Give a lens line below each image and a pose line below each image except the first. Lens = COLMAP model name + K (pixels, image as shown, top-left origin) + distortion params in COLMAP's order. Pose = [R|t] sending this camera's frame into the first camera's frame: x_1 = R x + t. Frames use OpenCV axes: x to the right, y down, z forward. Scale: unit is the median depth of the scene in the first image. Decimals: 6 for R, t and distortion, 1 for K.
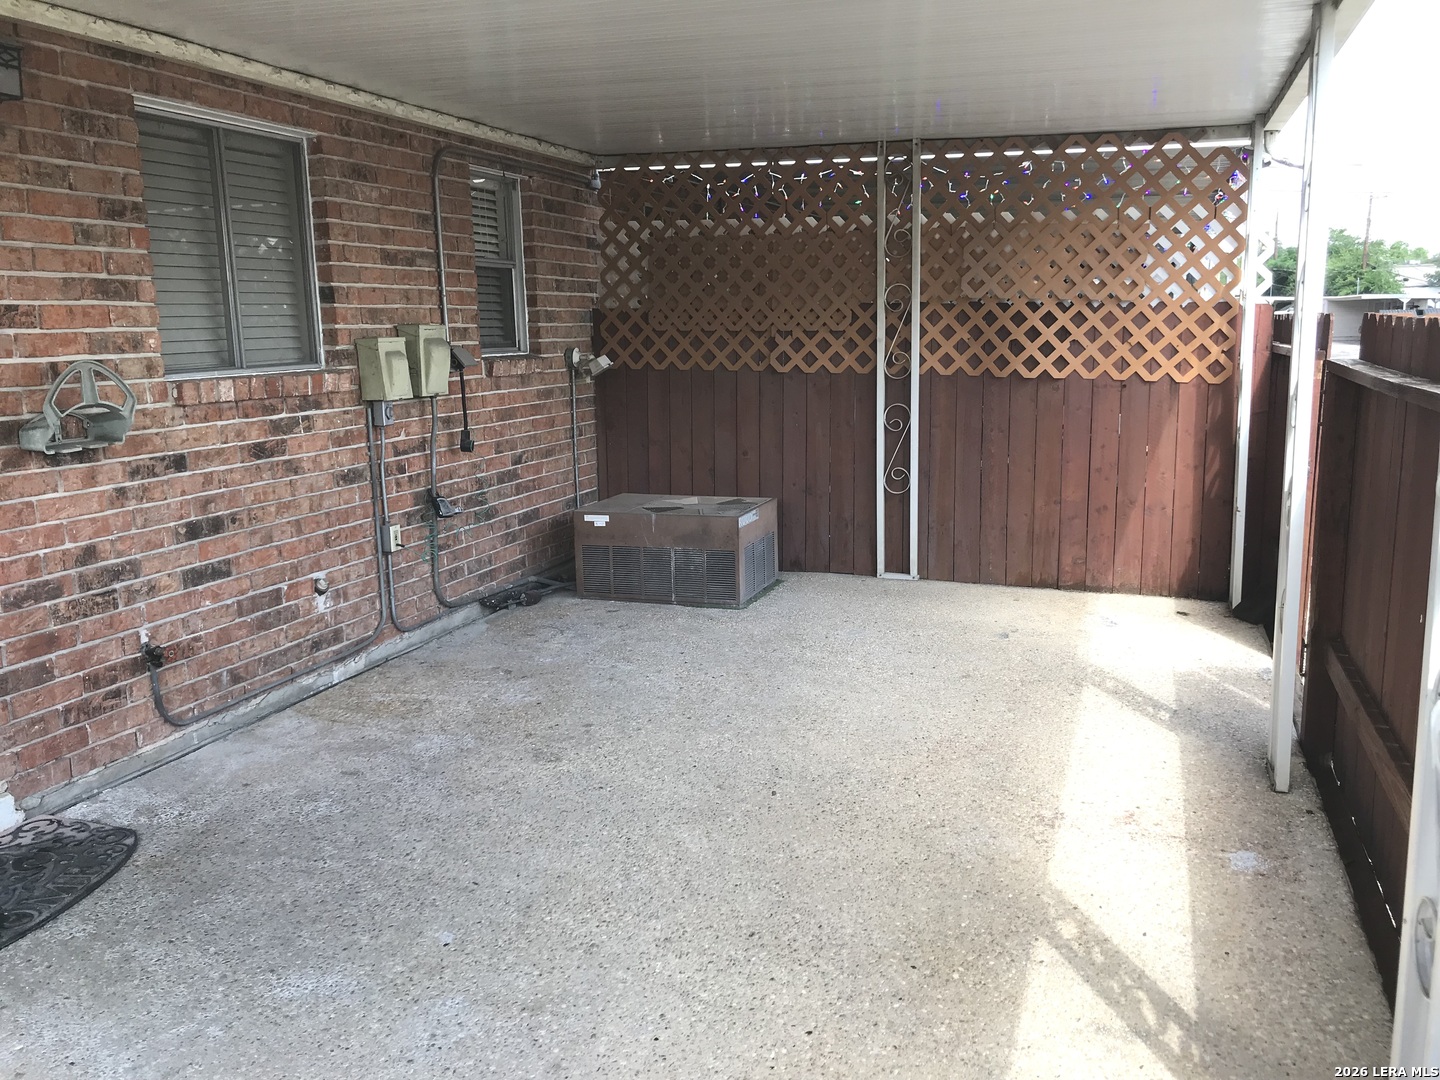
lens RADIAL K [[1179.8, 0, 727.6], [0, 1179.8, 535.8], [0, 0, 1]] dist [-0.005407, 0.006656]
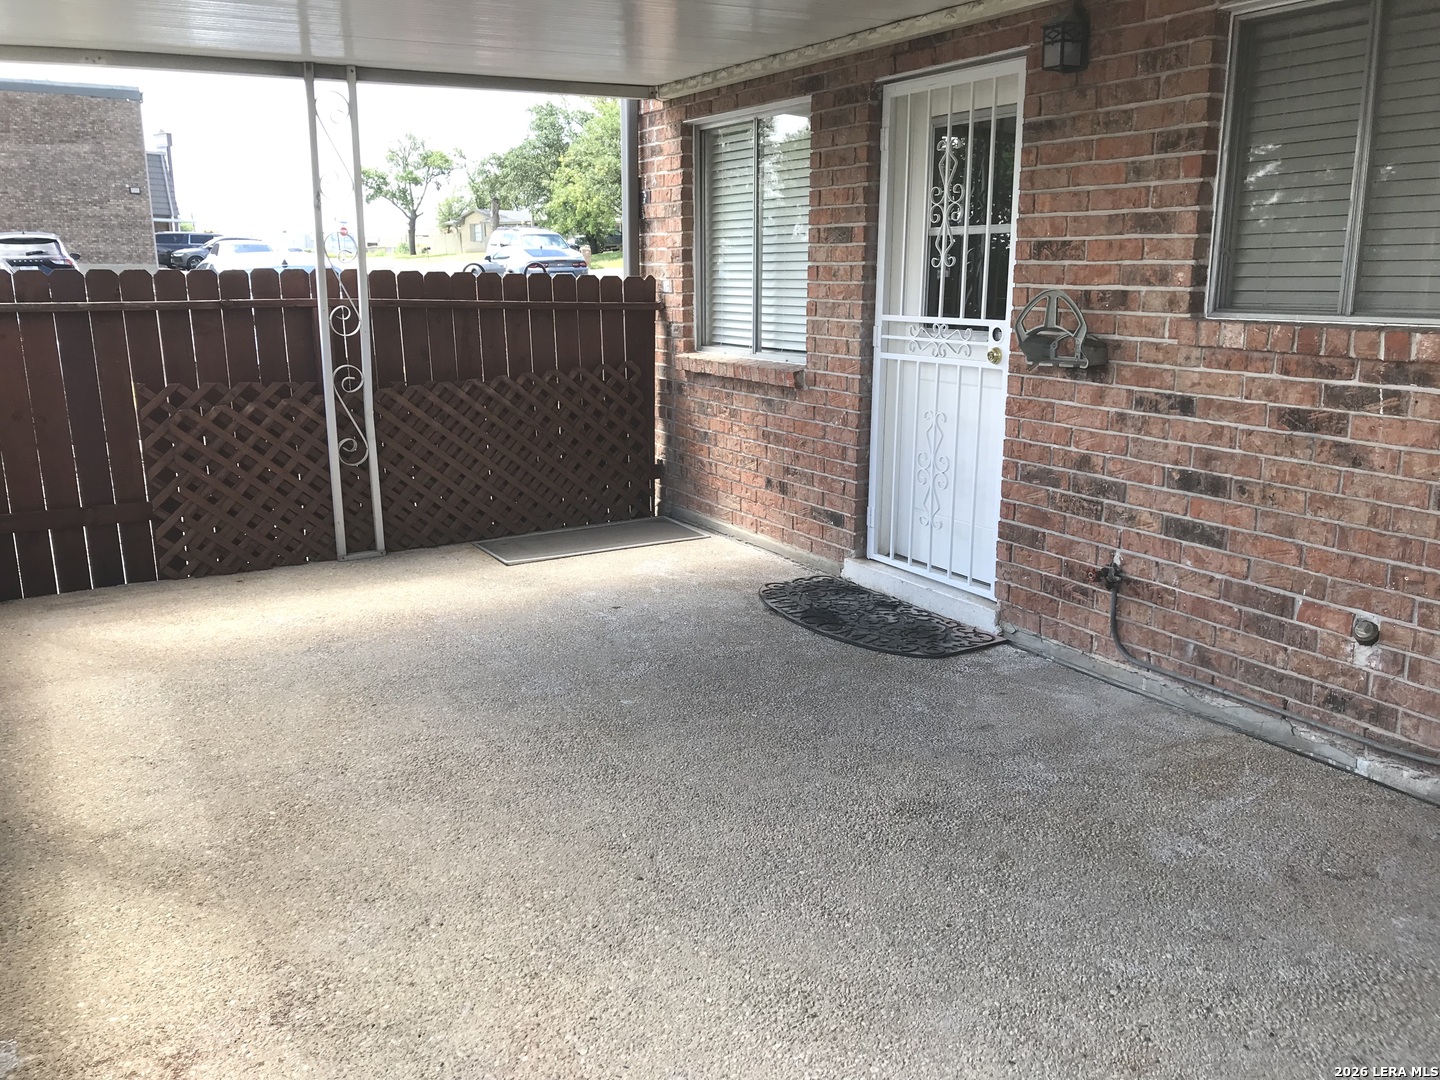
lens RADIAL K [[1179.8, 0, 727.6], [0, 1179.8, 535.8], [0, 0, 1]] dist [-0.005407, 0.006656]
pose [[-0.643056, 0.186275, -0.742819, 0.491451], [-0.126897, 0.930640, 0.343229, -0.243198], [0.755233, 0.314977, -0.574816, 1.303287]]
